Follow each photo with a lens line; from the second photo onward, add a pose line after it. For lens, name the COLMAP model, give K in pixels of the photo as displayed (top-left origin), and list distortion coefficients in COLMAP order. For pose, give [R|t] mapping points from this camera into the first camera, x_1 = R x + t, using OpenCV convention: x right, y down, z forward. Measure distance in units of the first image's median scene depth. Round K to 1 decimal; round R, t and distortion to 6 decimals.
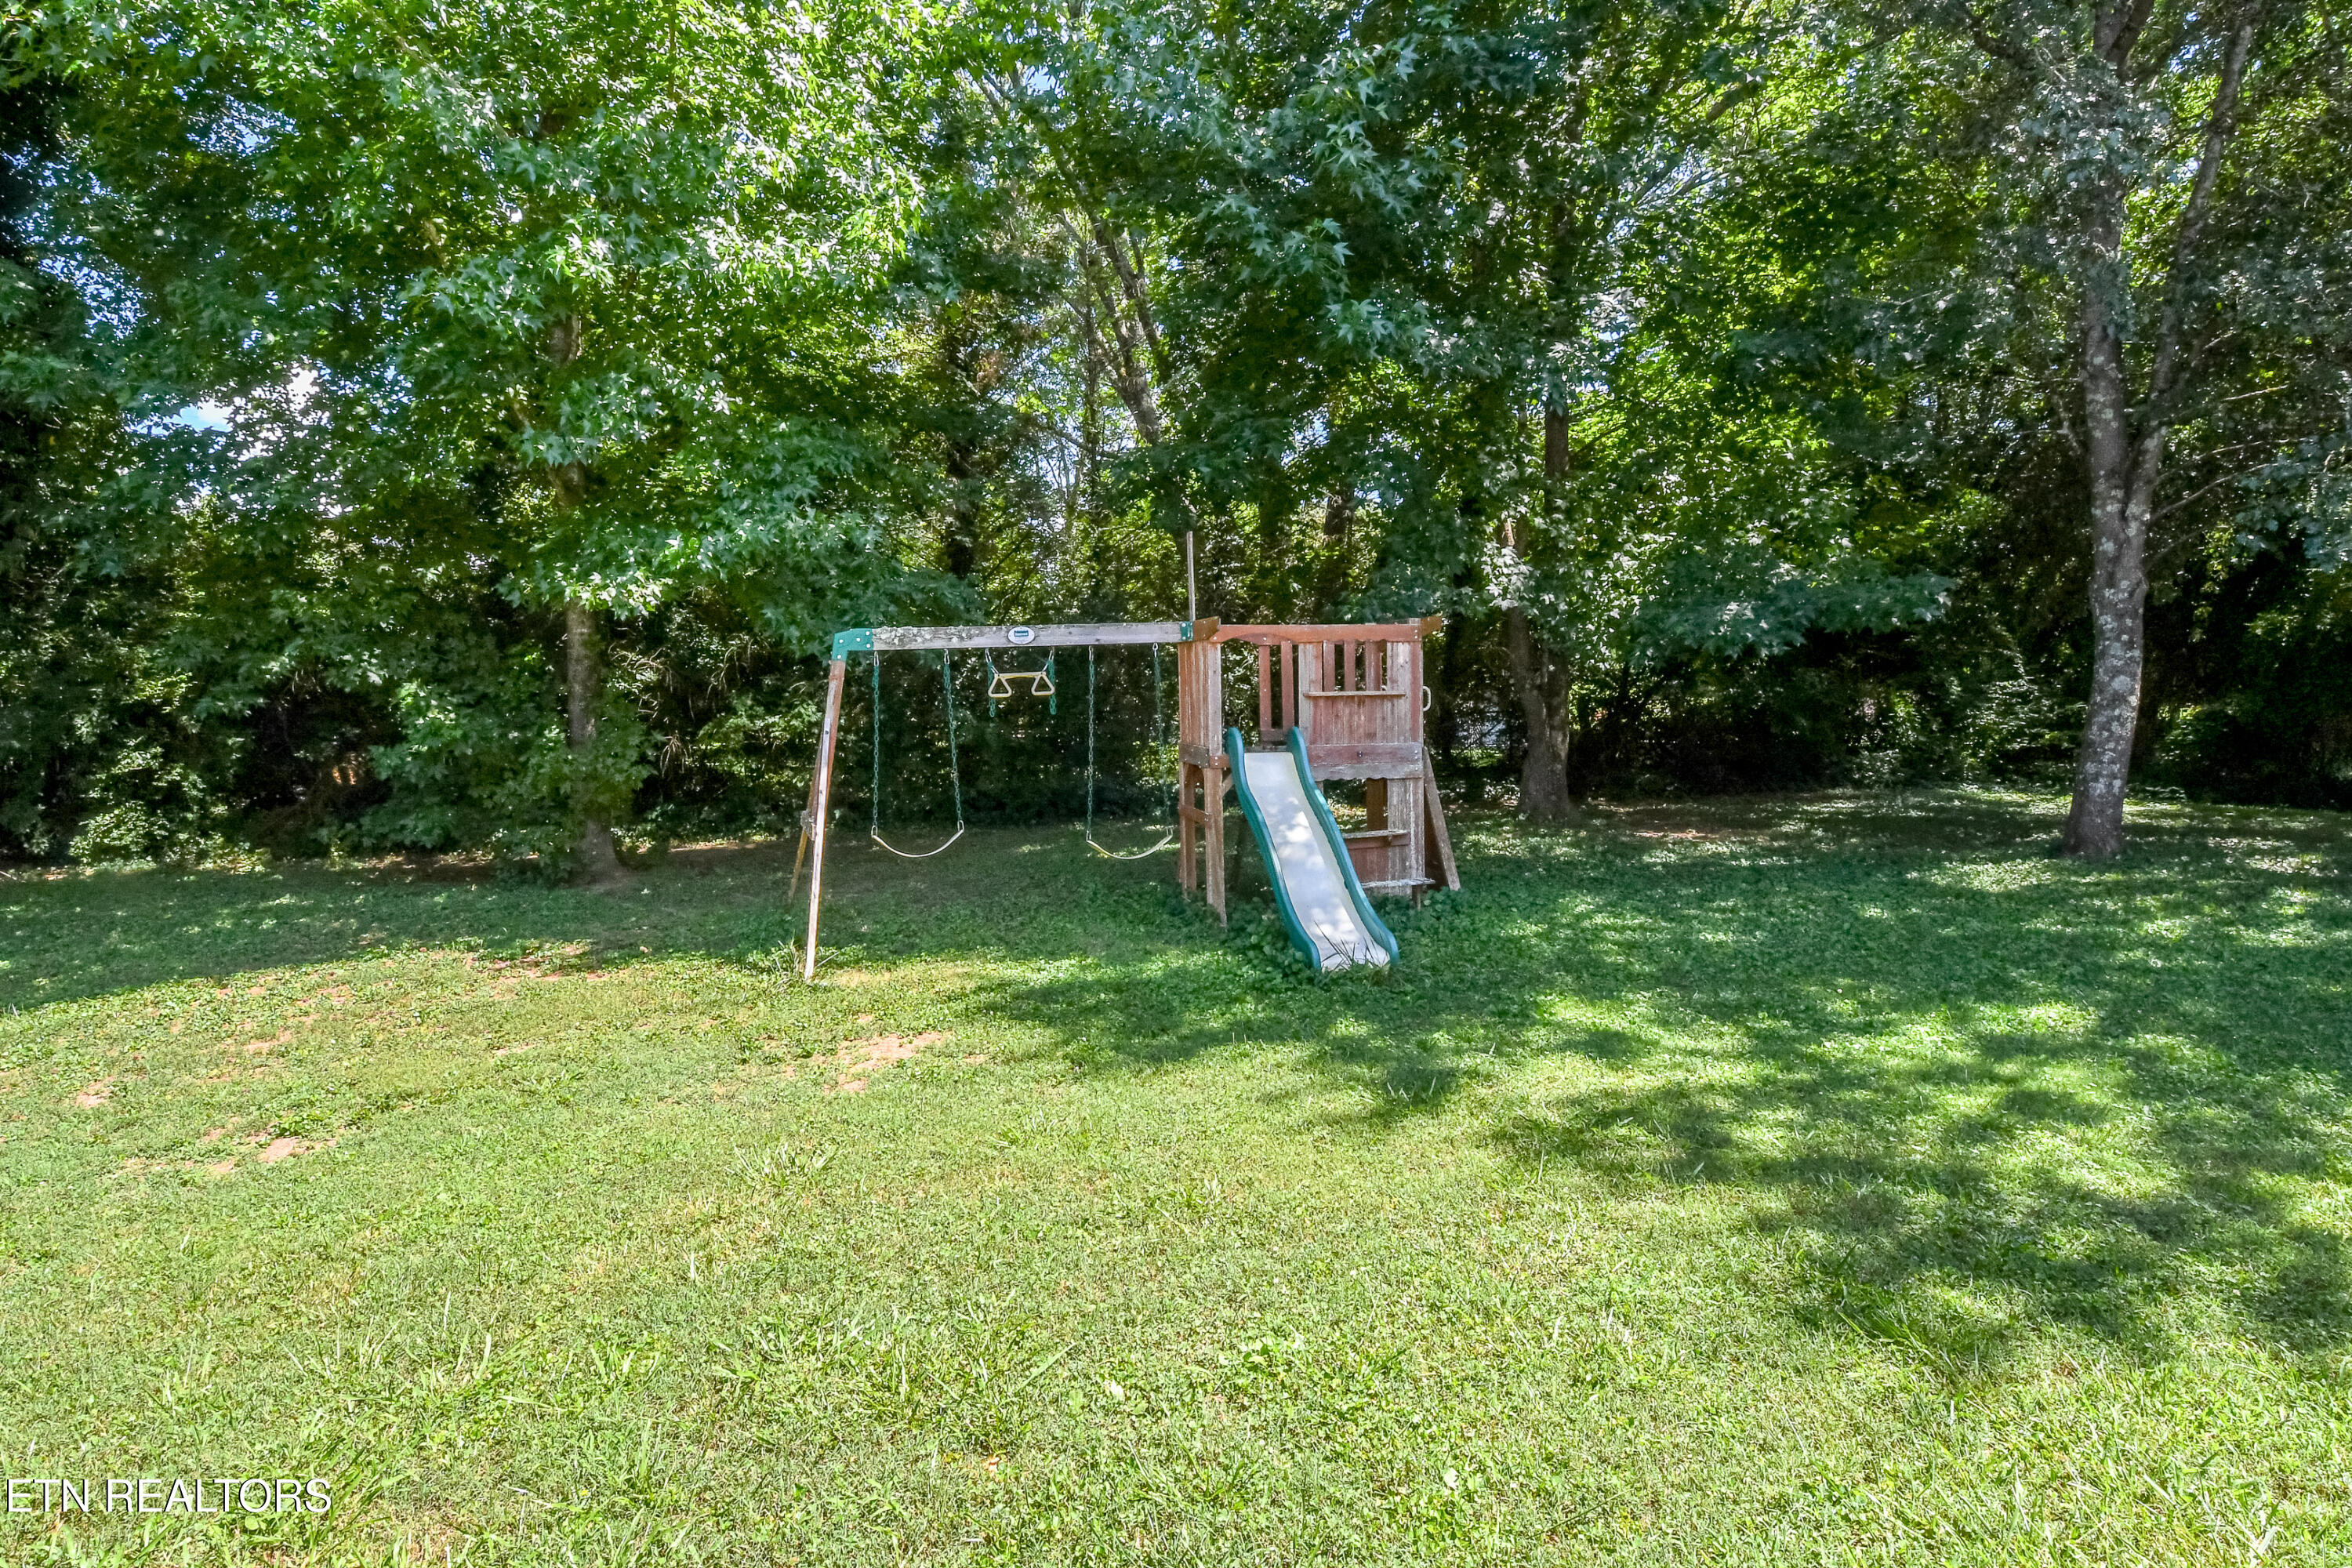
lens RADIAL K [[1235.3, 0, 1160.2], [0, 1235.3, 797.4], [0, 0, 1]] dist [0.049463, -0.044239]
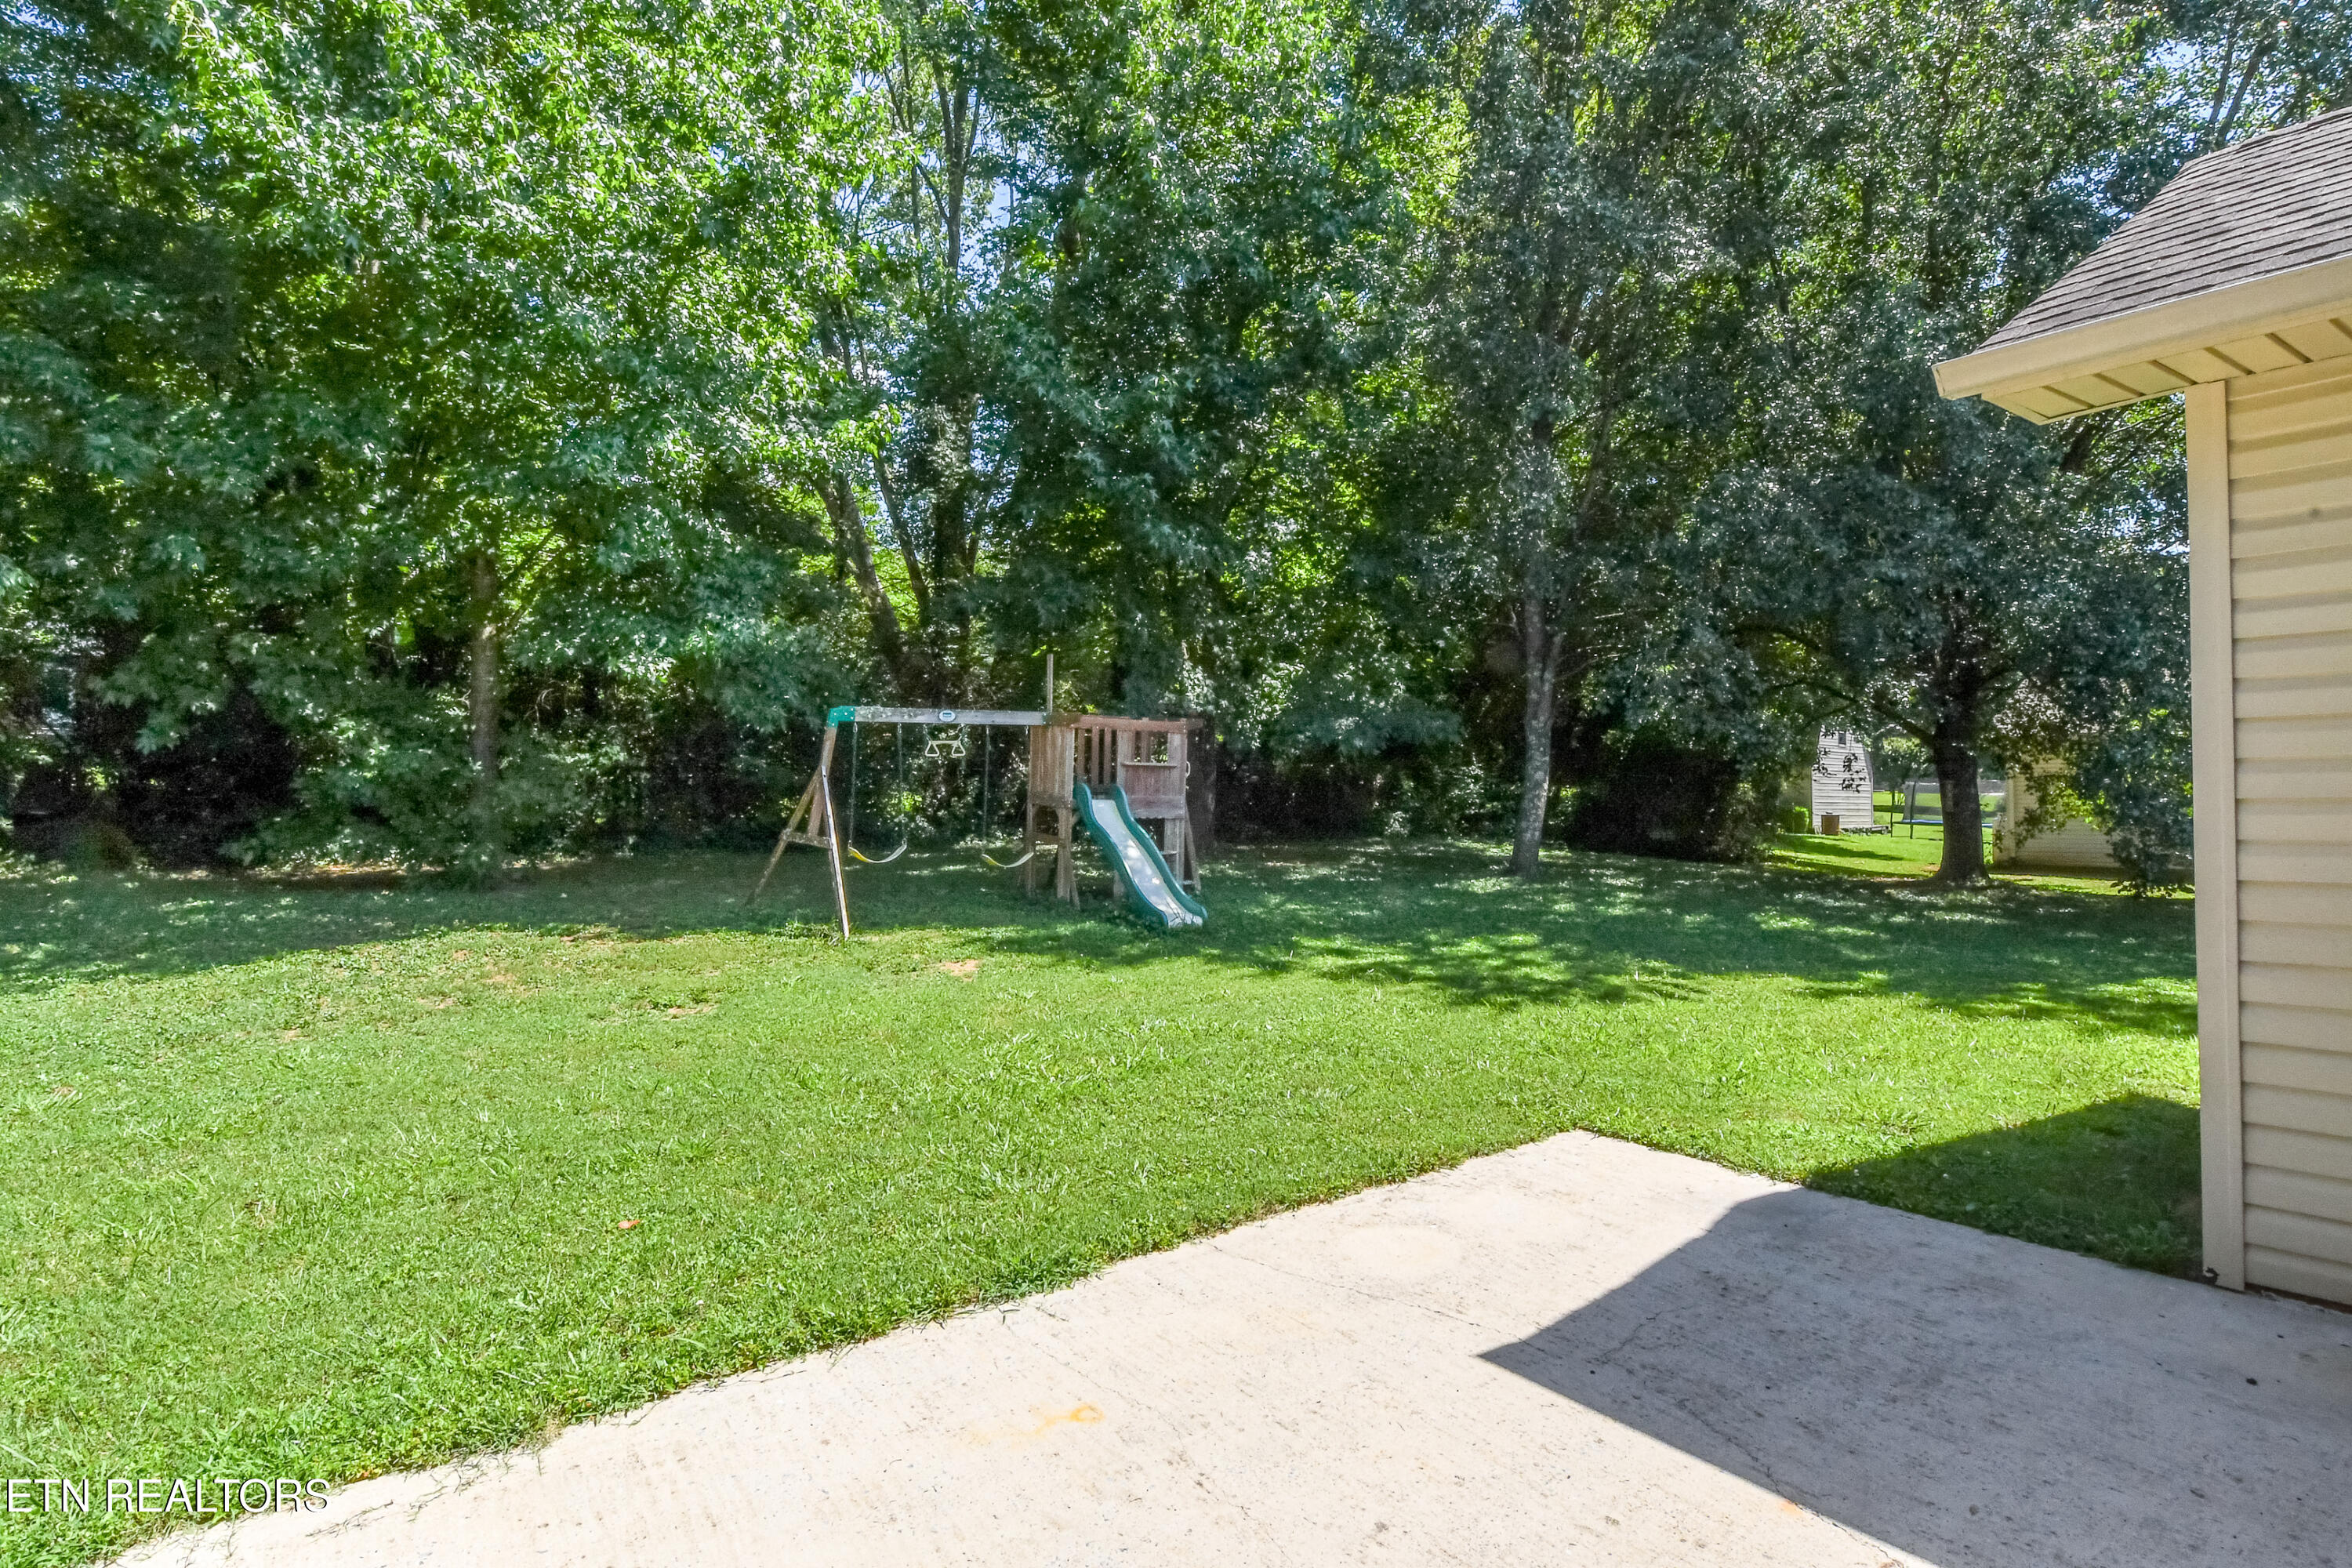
lens RADIAL K [[1235.3, 0, 1166.2], [0, 1235.3, 775.9], [0, 0, 1]] dist [0.049463, -0.044239]
pose [[0.930902, 0.040423, 0.363025, -0.397457], [-0.019907, 0.997995, -0.060081, 0.025663], [-0.364726, 0.048703, 0.929840, -0.477785]]
